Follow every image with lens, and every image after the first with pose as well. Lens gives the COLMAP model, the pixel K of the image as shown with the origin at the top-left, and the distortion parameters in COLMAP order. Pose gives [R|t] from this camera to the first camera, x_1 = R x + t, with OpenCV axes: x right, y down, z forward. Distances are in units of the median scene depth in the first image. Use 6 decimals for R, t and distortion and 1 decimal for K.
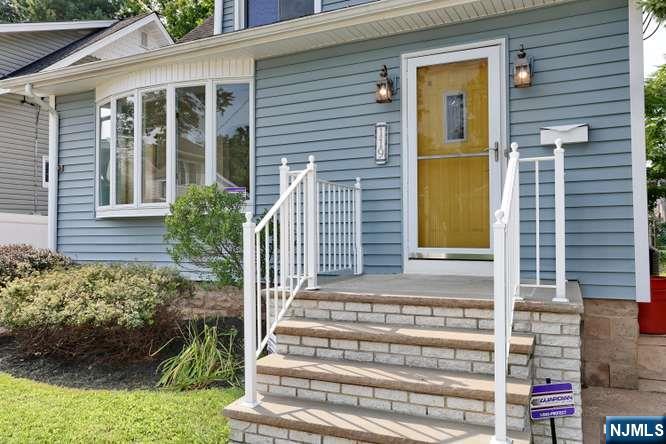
lens RADIAL K [[555.7, 0, 333.0], [0, 555.7, 222.0], [0, 0, 1]] dist [0.000058, 0.000665]
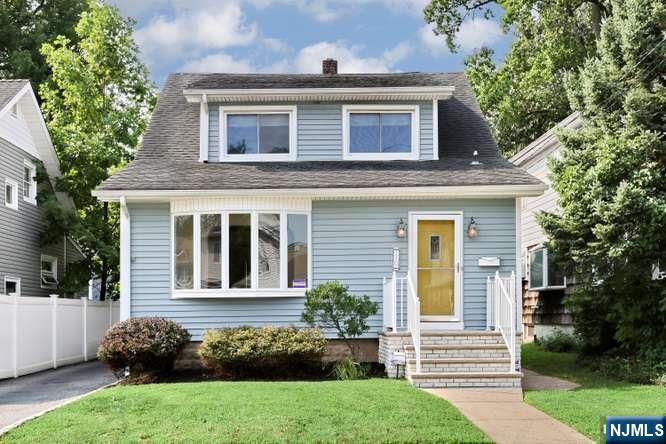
lens RADIAL K [[1142.3, 0, 333.0], [0, 1142.3, 222.0], [0, 0, 1]] dist [0.010462, 0.009950]
pose [[0.877166, 0.043591, 0.478204, -1.885559], [-0.007939, 0.997051, -0.076324, 0.022806], [-0.480121, 0.063152, 0.874926, -2.165645]]
